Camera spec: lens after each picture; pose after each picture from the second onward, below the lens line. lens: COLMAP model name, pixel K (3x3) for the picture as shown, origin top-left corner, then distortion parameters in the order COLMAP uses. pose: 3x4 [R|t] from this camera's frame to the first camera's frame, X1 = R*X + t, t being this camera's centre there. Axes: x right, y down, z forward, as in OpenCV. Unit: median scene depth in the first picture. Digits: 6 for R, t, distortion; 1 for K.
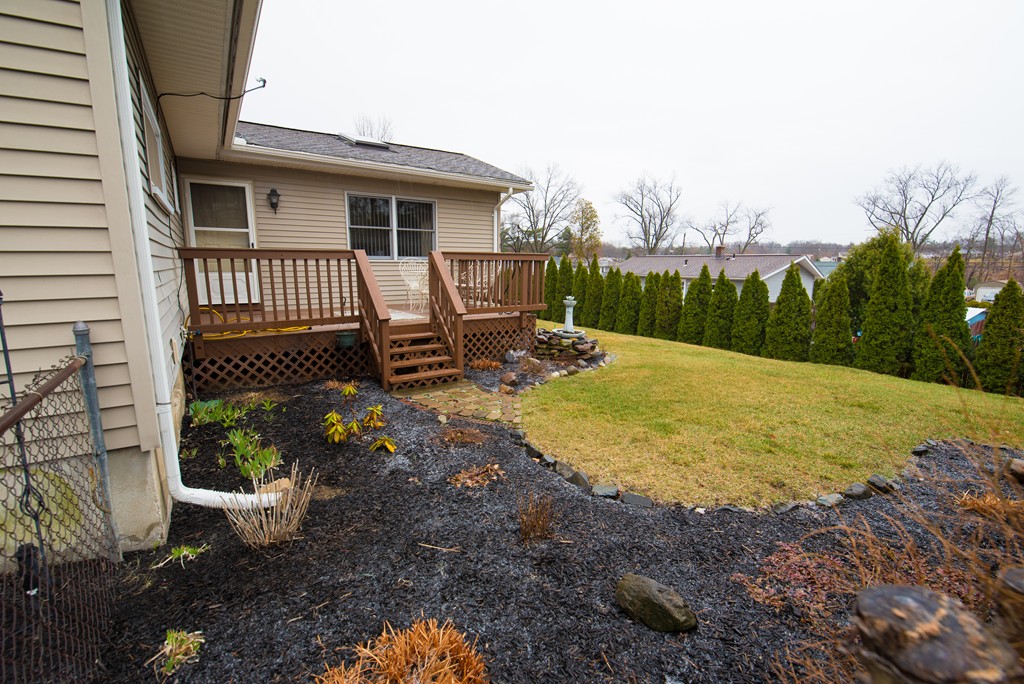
lens RADIAL K [[444.1, 0, 514.6], [0, 444.1, 341.2], [0, 0, 1]] dist [-0.007097, -0.002684]
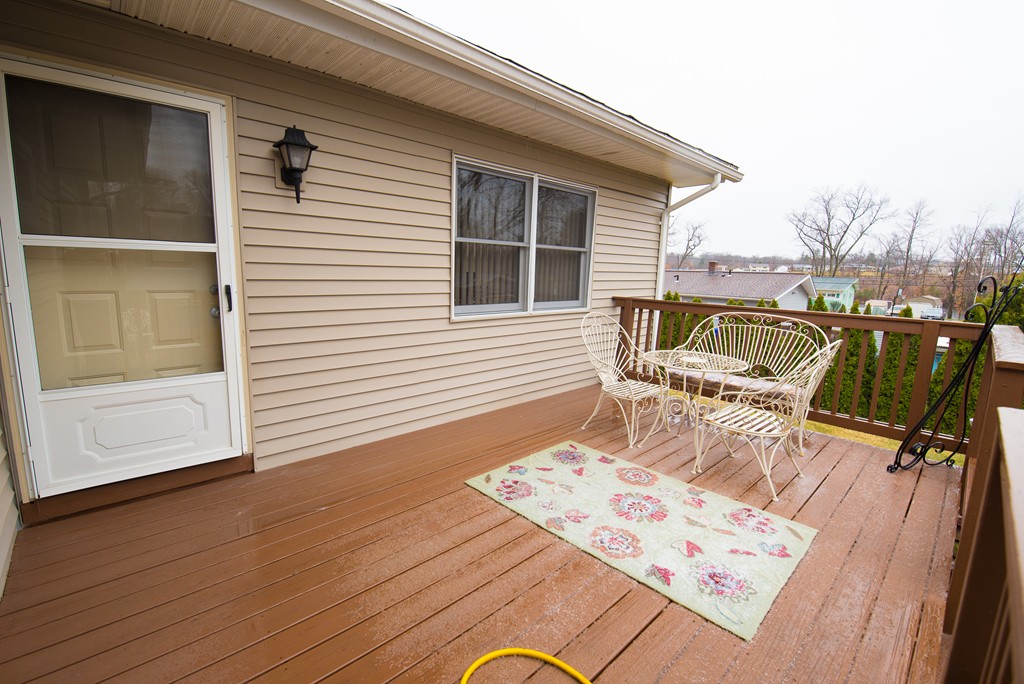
lens RADIAL K [[444.1, 0, 508.3], [0, 444.1, 340.8], [0, 0, 1]] dist [-0.007097, -0.002684]
pose [[0.989310, -0.007559, 0.145631, -0.330703], [0.009781, 0.999846, -0.014546, -0.132575], [-0.145498, 0.015815, 0.989232, 0.489962]]
